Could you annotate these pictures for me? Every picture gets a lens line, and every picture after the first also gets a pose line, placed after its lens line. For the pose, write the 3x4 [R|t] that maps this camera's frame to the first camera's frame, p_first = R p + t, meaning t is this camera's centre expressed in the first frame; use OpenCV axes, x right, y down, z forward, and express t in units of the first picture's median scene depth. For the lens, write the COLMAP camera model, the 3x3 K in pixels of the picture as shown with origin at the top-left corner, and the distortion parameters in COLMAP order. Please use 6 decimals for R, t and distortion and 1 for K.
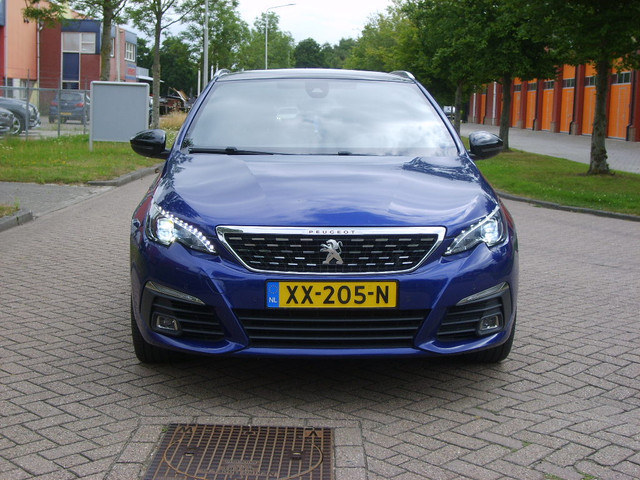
lens RADIAL K [[989.1, 0, 320.0], [0, 989.1, 240.0], [0, 0, 1]] dist [-0.067232, -0.004932]
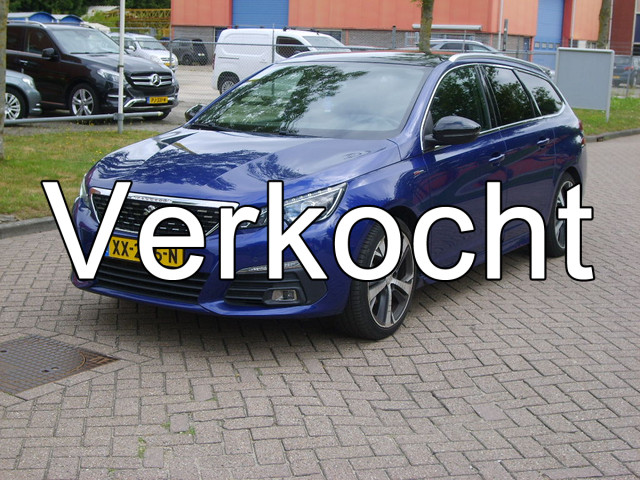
lens RADIAL K [[989.1, 0, 320.0], [0, 989.1, 240.0], [0, 0, 1]] dist [-0.067232, -0.004932]
pose [[0.830742, 0.104097, -0.546838, 0.848948], [-0.082554, 0.994535, 0.063908, -0.052838], [0.550503, -0.007947, 0.834796, 0.116666]]
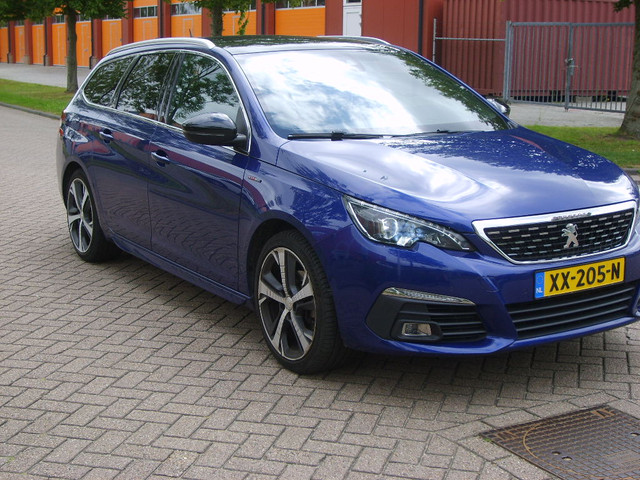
lens RADIAL K [[989.1, 0, 320.0], [0, 989.1, 240.0], [0, 0, 1]] dist [-0.067232, -0.004932]
pose [[0.866975, -0.111473, 0.485724, -0.715605], [0.077949, 0.992998, 0.088760, -0.095095], [-0.492217, -0.039092, 0.869594, 0.246167]]
